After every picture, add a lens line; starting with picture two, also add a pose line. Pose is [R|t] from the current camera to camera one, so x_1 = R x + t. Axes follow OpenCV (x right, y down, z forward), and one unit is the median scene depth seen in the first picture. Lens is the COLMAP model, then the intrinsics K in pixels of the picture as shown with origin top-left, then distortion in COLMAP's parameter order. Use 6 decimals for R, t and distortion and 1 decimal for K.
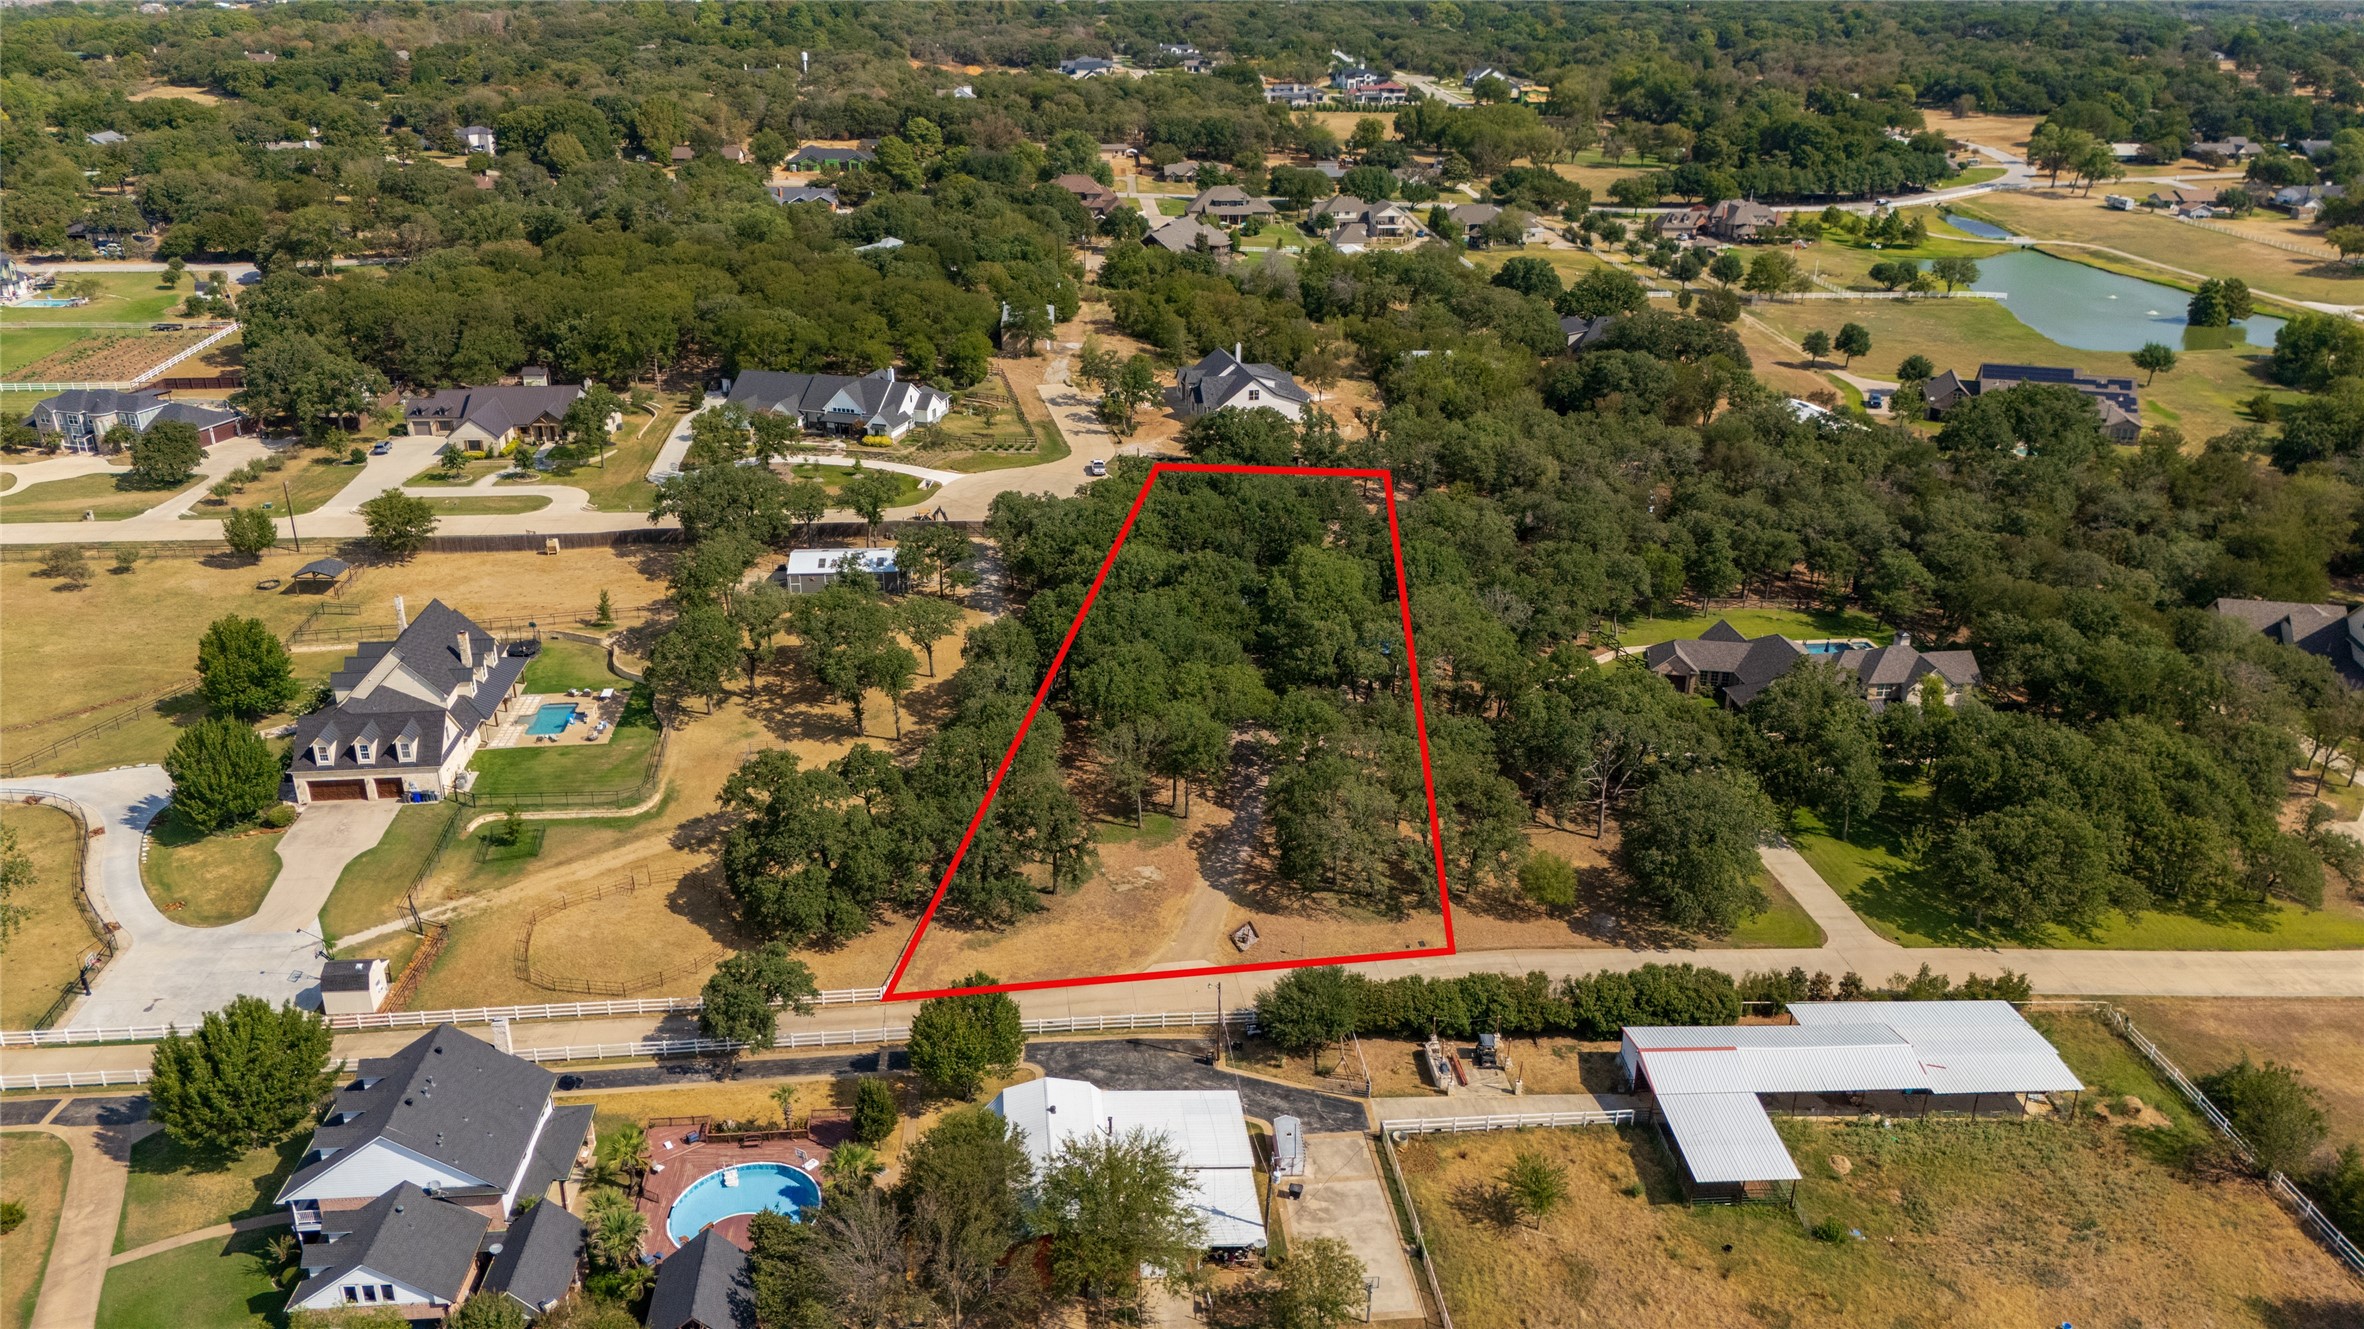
lens RADIAL K [[1771.9, 0, 1183.4], [0, 1771.9, 676.7], [0, 0, 1]] dist [0.041886, -0.006944]
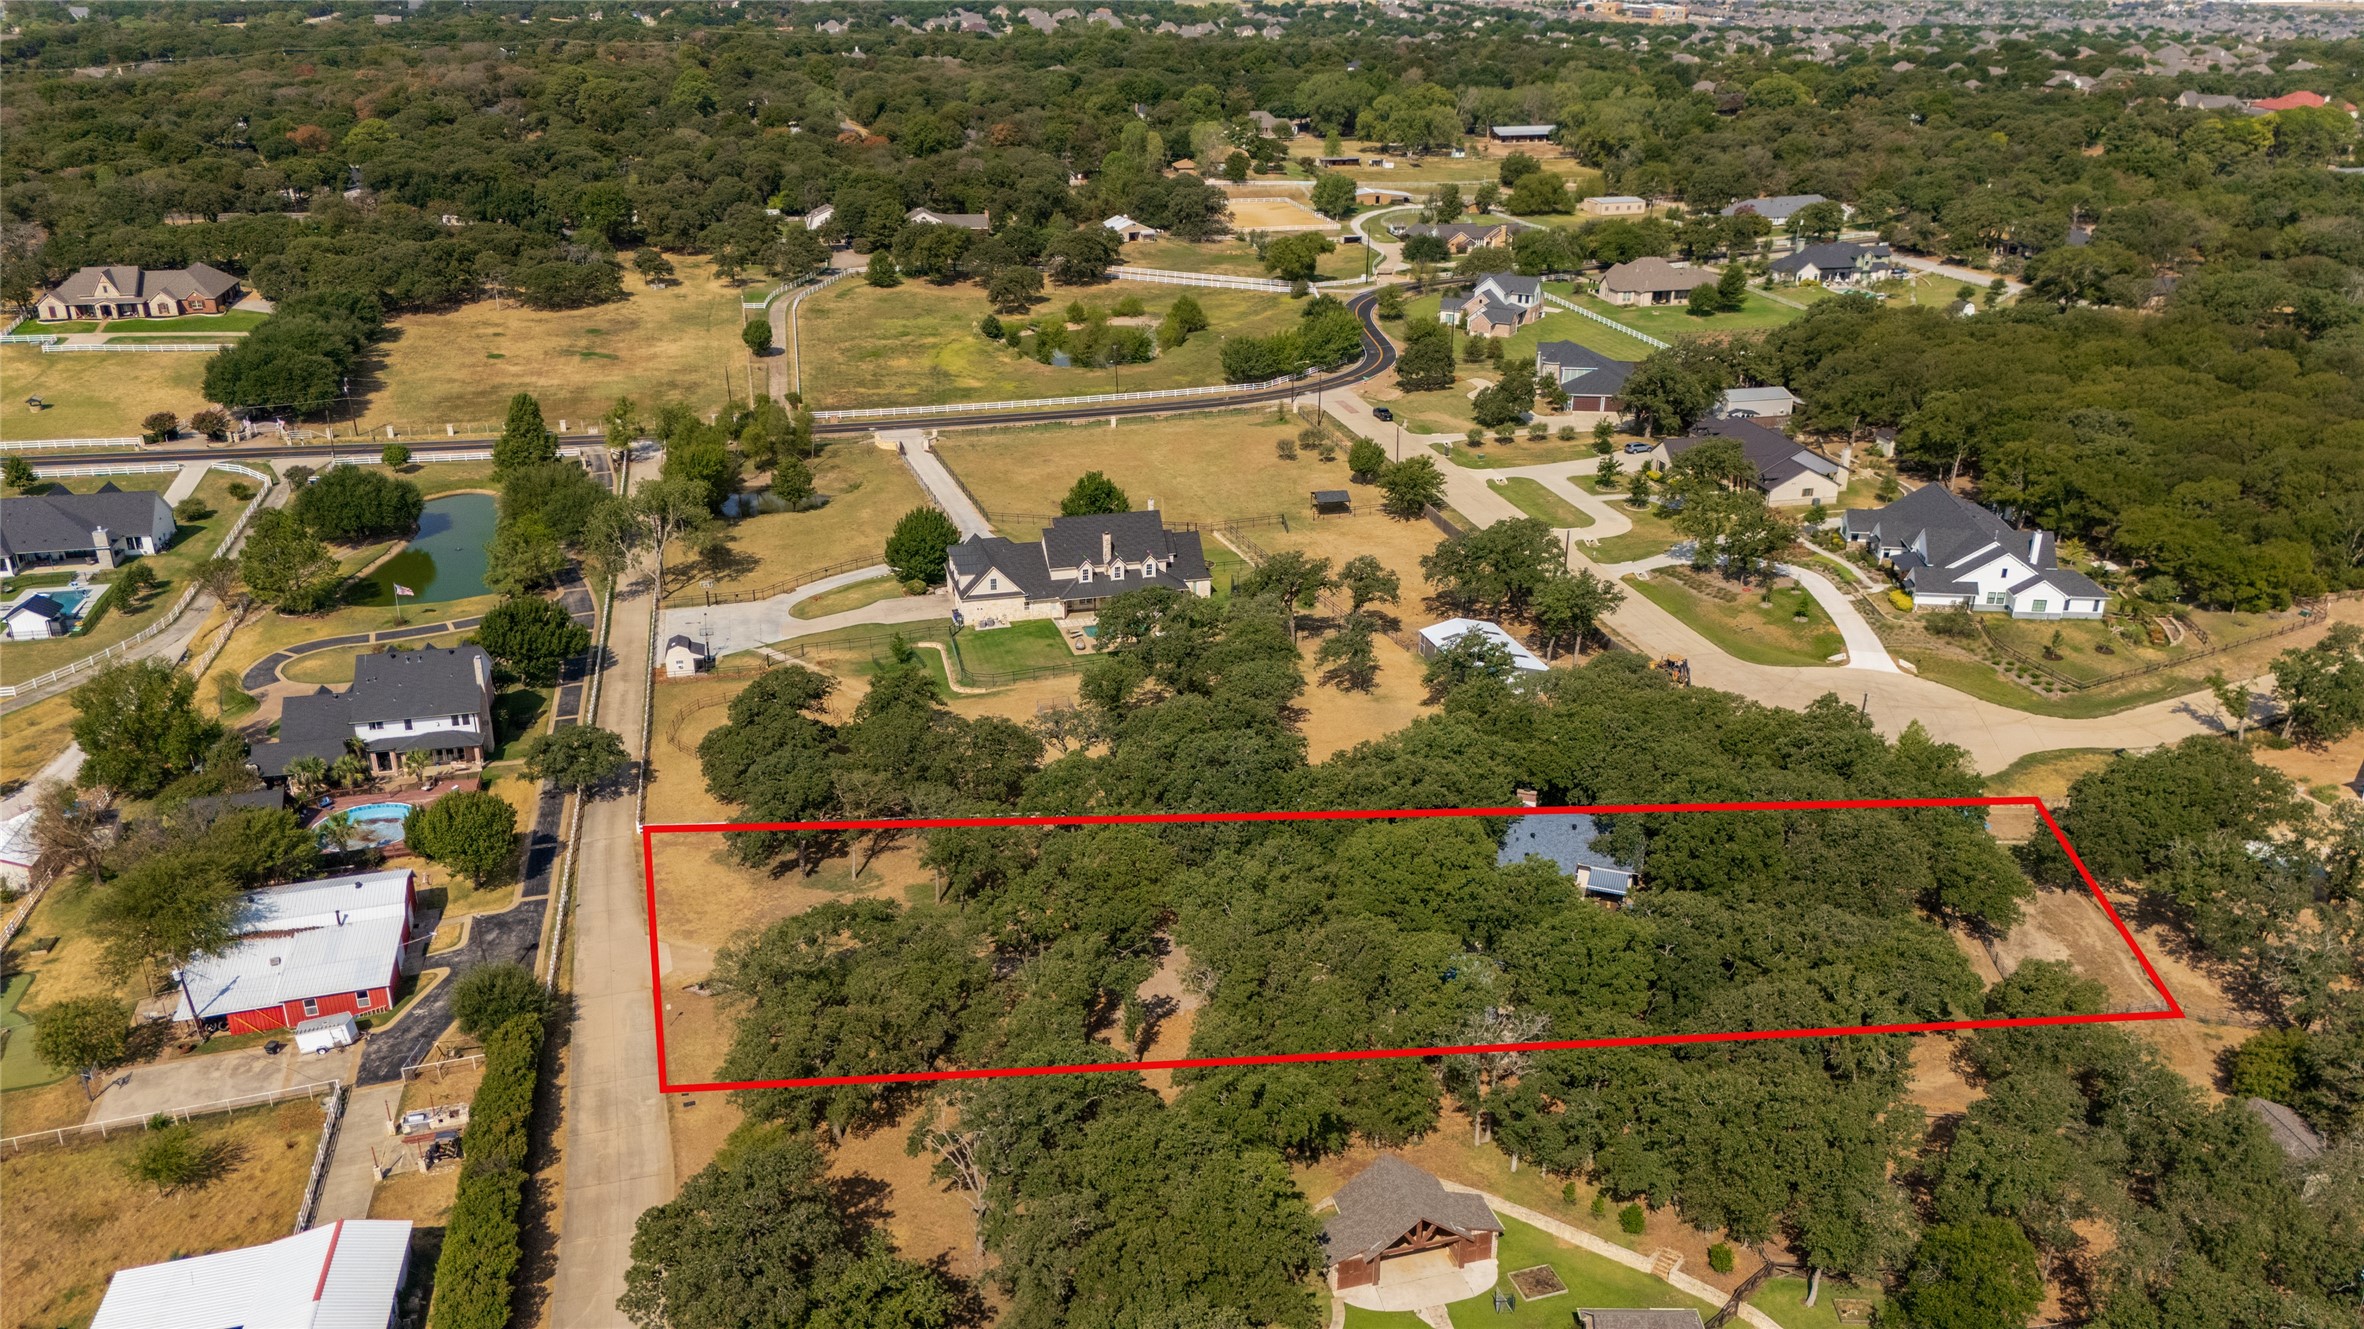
lens RADIAL K [[1771.9, 0, 1183.4], [0, 1771.9, 676.7], [0, 0, 1]] dist [0.041886, -0.006944]
pose [[0.185523, 0.371245, -0.909812, 0.755030], [-0.393654, 0.876421, 0.277348, -0.305316], [0.900343, 0.306697, 0.308739, 0.769115]]
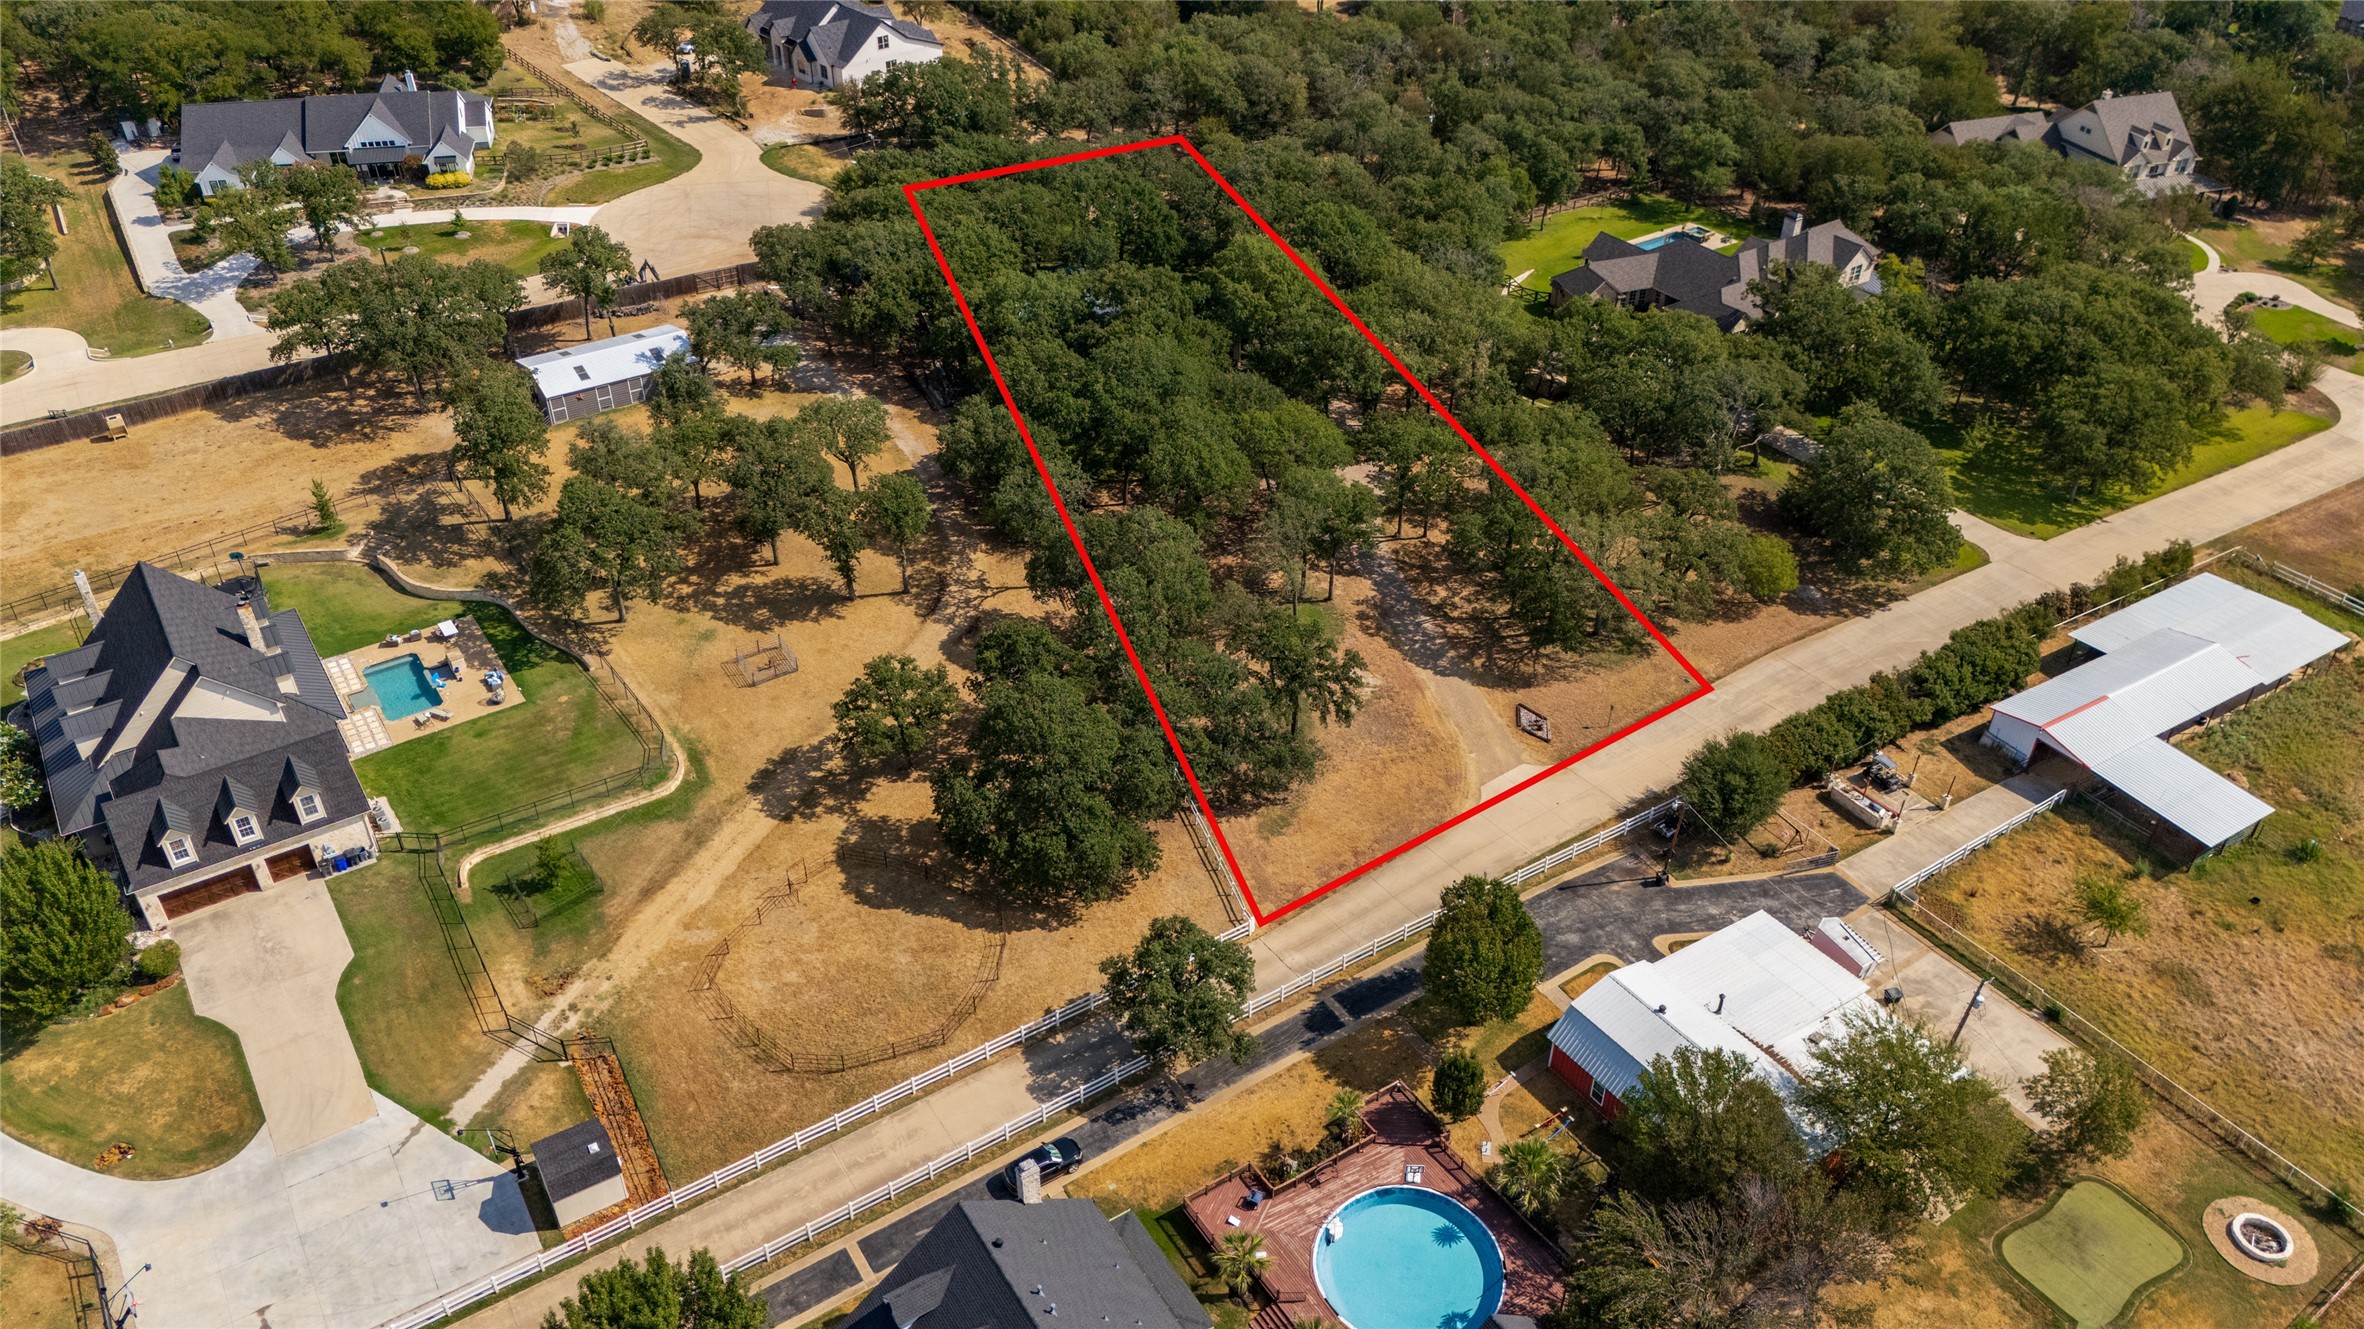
lens RADIAL K [[1771.9, 0, 1183.4], [0, 1771.9, 676.7], [0, 0, 1]] dist [0.041886, -0.006944]
pose [[0.877422, -0.280374, 0.389257, -0.394042], [0.185694, 0.946674, 0.263297, -0.119120], [-0.442322, -0.158740, 0.882697, 0.271980]]
